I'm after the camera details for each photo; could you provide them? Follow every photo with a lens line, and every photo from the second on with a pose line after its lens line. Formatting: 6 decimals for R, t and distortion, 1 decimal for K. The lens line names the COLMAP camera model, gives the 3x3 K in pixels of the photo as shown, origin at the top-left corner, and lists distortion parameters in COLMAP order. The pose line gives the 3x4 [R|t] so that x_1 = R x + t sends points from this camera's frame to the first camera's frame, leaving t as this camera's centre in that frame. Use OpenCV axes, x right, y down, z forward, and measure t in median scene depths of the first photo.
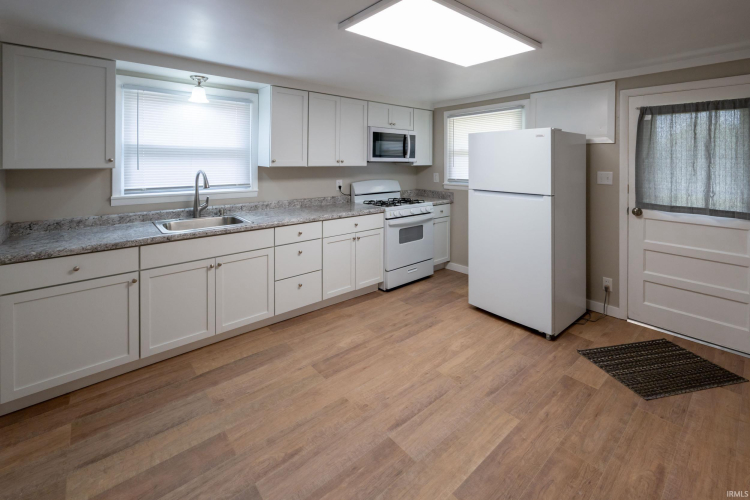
lens RADIAL K [[315.2, 0, 391.7], [0, 315.2, 159.5], [0, 0, 1]] dist [-0.001475, -0.000204]
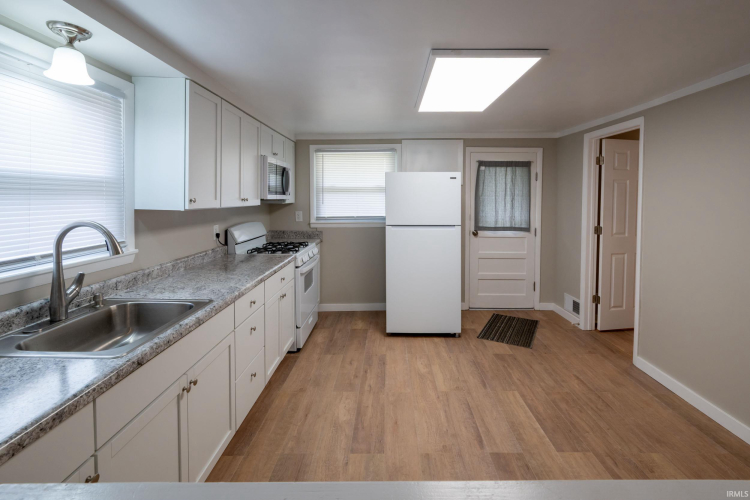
lens RADIAL K [[326.1, 0, 383.7], [0, 326.1, 203.6], [0, 0, 1]] dist [0.000715, 0.000267]
pose [[0.688821, -0.017682, 0.724716, -0.665352], [-0.001636, 0.999662, 0.025946, -0.007695], [-0.724930, -0.019058, 0.688559, 0.313124]]
